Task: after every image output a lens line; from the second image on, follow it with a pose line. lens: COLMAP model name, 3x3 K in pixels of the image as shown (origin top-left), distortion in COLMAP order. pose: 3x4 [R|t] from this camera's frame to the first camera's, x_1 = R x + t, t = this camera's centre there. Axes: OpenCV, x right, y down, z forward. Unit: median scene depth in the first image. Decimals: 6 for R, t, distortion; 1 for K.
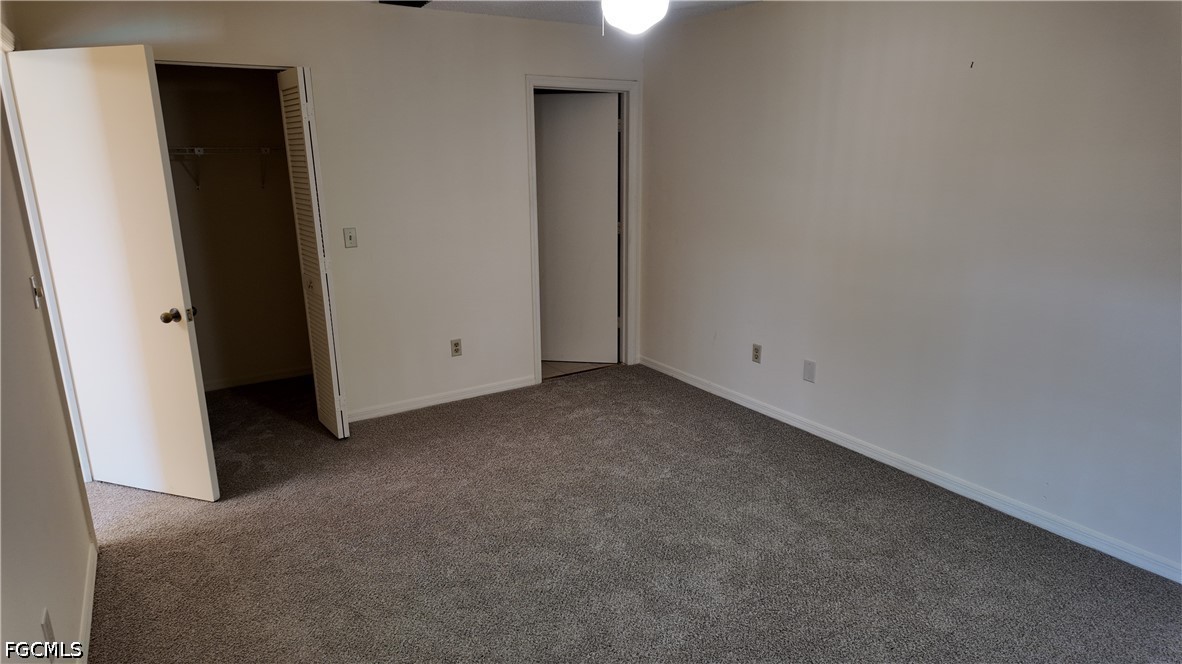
lens RADIAL K [[692.5, 0, 591.0], [0, 692.5, 332.0], [0, 0, 1]] dist [0.102204, -0.111579]
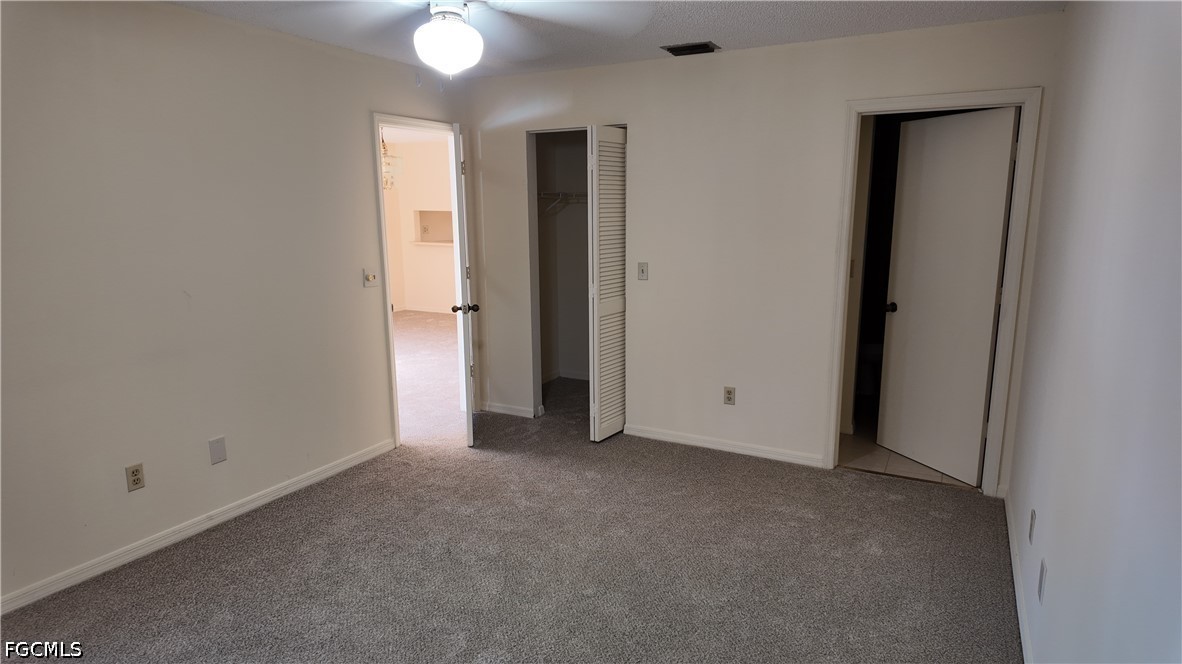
lens RADIAL K [[692.5, 0, 591.0], [0, 692.5, 332.0], [0, 0, 1]] dist [0.102204, -0.111579]
pose [[0.489371, 0.167569, -0.855825, 0.513829], [-0.211626, 0.974850, 0.069863, -0.089072], [0.846008, 0.146926, 0.512526, 0.338994]]
